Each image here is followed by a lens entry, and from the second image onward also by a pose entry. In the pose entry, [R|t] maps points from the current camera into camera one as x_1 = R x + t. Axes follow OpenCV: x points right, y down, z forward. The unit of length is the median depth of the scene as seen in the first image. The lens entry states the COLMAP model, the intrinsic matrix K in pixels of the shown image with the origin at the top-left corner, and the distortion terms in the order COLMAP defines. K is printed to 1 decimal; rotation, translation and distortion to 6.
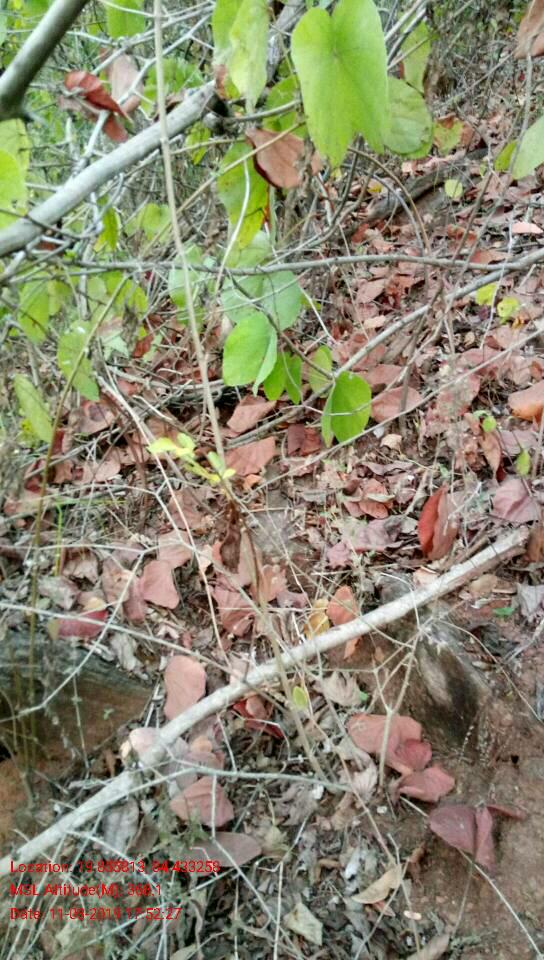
lens RADIAL K [[770.5, 0, 272.0], [0, 770.5, 480.0], [0, 0, 1]] dist [0.130405, -0.166627]
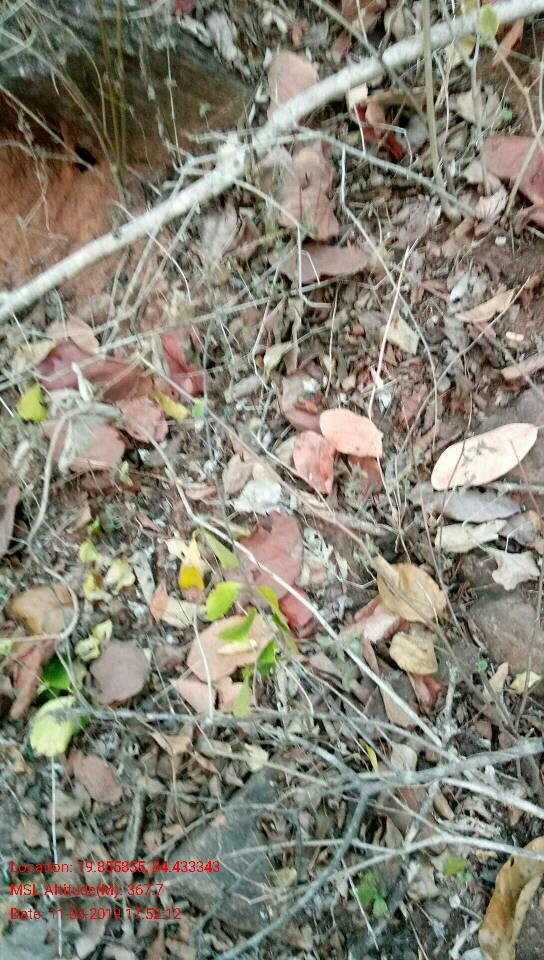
lens RADIAL K [[770.5, 0, 272.0], [0, 770.5, 480.0], [0, 0, 1]] dist [0.130405, -0.166627]
pose [[0.991429, 0.125225, -0.037243, -0.056702], [-0.081747, 0.816982, 0.570839, 0.145444], [0.101910, -0.562902, 0.820217, 0.058231]]
